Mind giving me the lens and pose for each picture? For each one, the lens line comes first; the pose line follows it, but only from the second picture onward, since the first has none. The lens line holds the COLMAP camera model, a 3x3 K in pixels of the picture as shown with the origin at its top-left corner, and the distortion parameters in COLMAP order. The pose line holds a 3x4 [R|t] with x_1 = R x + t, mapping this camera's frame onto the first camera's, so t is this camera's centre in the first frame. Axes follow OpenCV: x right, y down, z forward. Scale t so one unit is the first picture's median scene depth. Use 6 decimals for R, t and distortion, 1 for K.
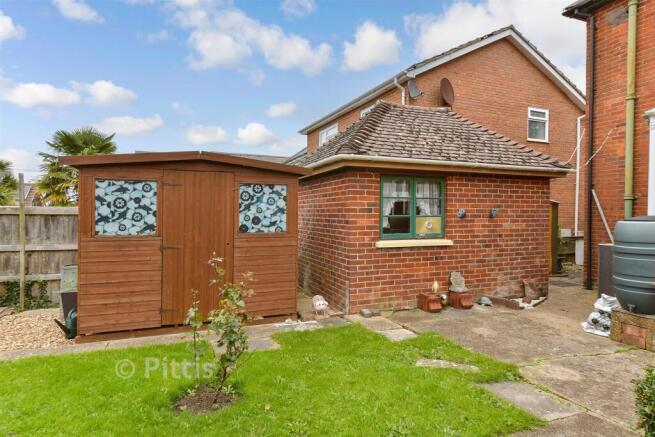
lens RADIAL K [[362.8, 0, 327.5], [0, 362.8, 218.6], [0, 0, 1]] dist [-0.008048, -0.000746]
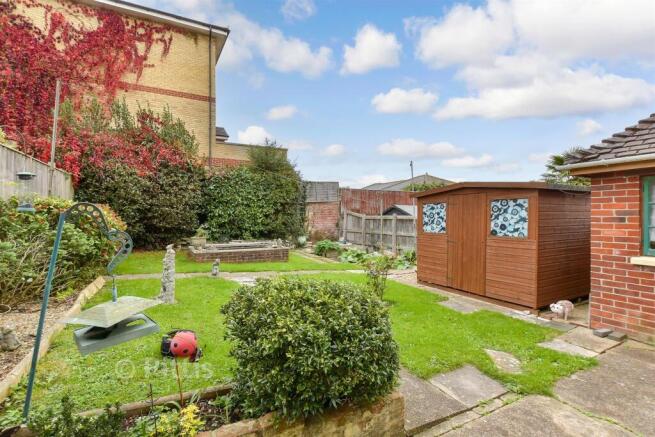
lens RADIAL K [[294.1, 0, 326.4], [0, 294.1, 218.3], [0, 0, 1]] dist [-0.001381, -0.000193]
pose [[0.127414, 0.003368, -0.991844, 0.787086], [-0.008512, 0.999961, 0.002302, -0.023403], [0.991813, 0.008149, 0.127437, 0.224344]]
